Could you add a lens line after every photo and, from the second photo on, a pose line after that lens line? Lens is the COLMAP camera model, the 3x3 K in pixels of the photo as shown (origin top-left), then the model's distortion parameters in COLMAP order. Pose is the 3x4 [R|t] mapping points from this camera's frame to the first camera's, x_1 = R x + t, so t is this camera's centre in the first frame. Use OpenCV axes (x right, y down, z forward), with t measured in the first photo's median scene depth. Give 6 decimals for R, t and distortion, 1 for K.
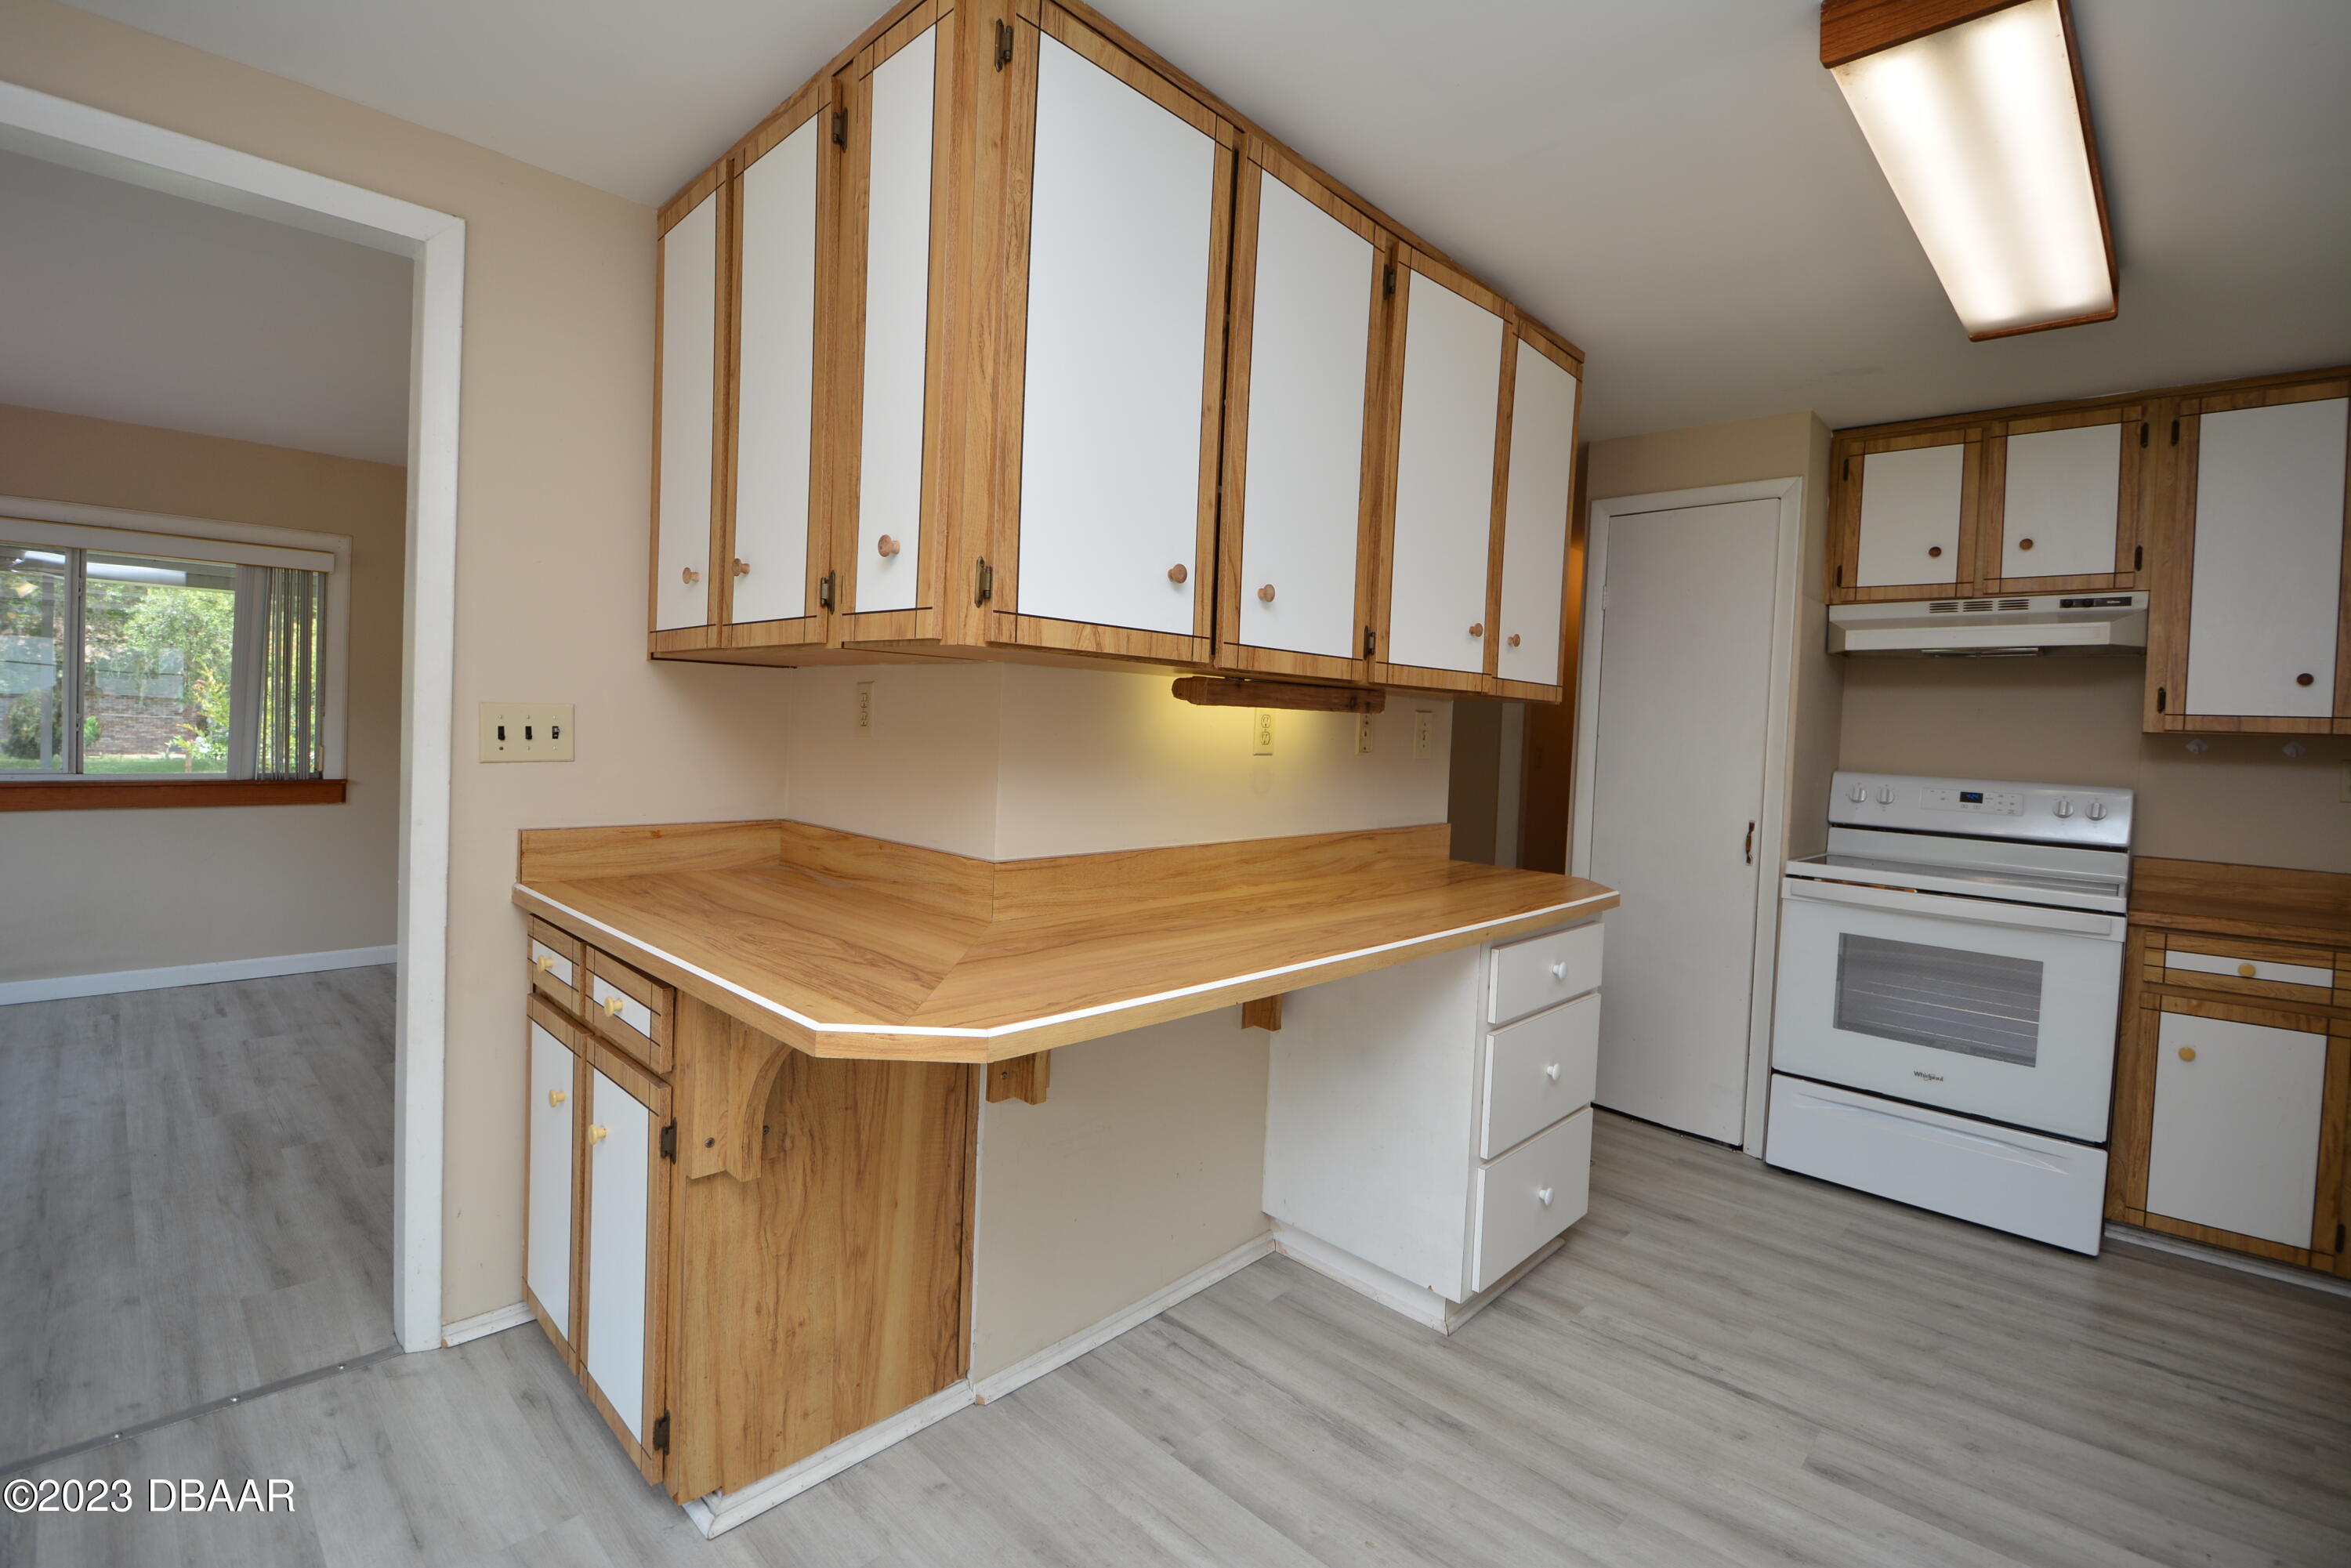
lens RADIAL K [[1033.6, 0, 1168.6], [0, 1033.6, 749.5], [0, 0, 1]] dist [0.007690, -0.018142]
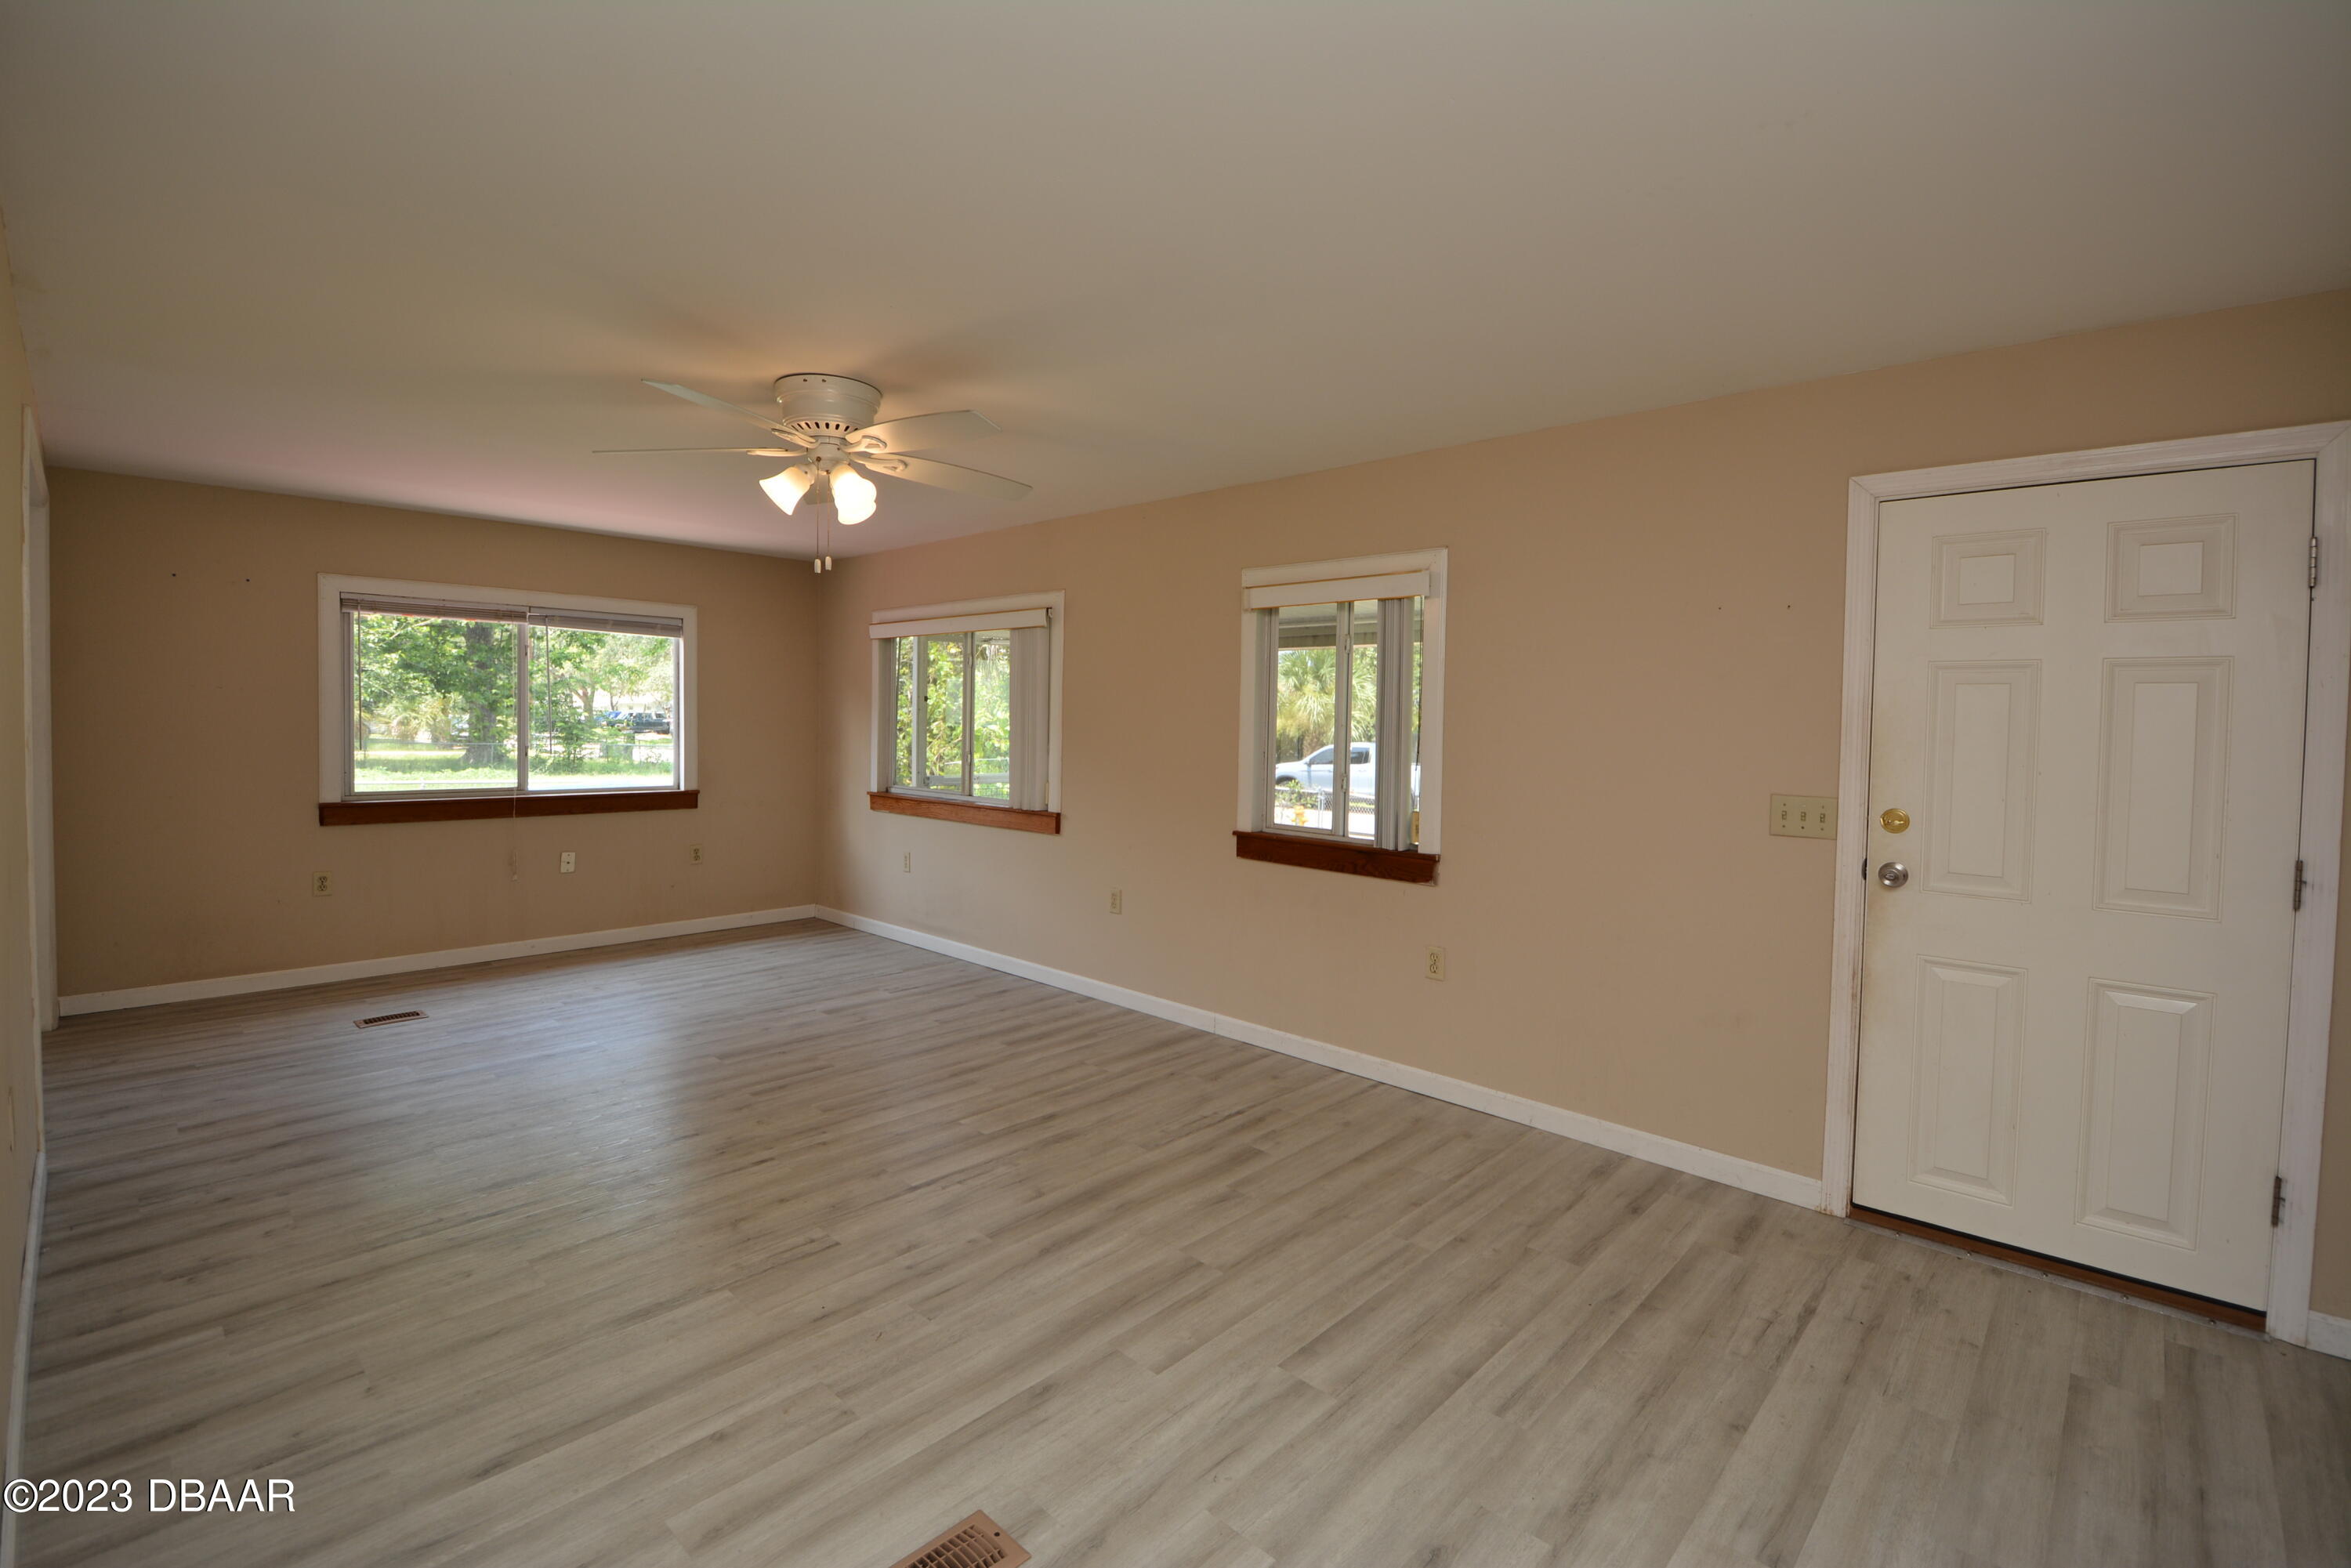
lens RADIAL K [[1033.6, 0, 1173.7], [0, 1033.6, 741.9], [0, 0, 1]] dist [0.007690, -0.018142]
pose [[0.009727, -0.014616, -0.999846, 0.586167], [-0.040556, 0.999065, -0.014999, -0.068331], [0.999130, 0.040695, 0.009125, 2.199533]]
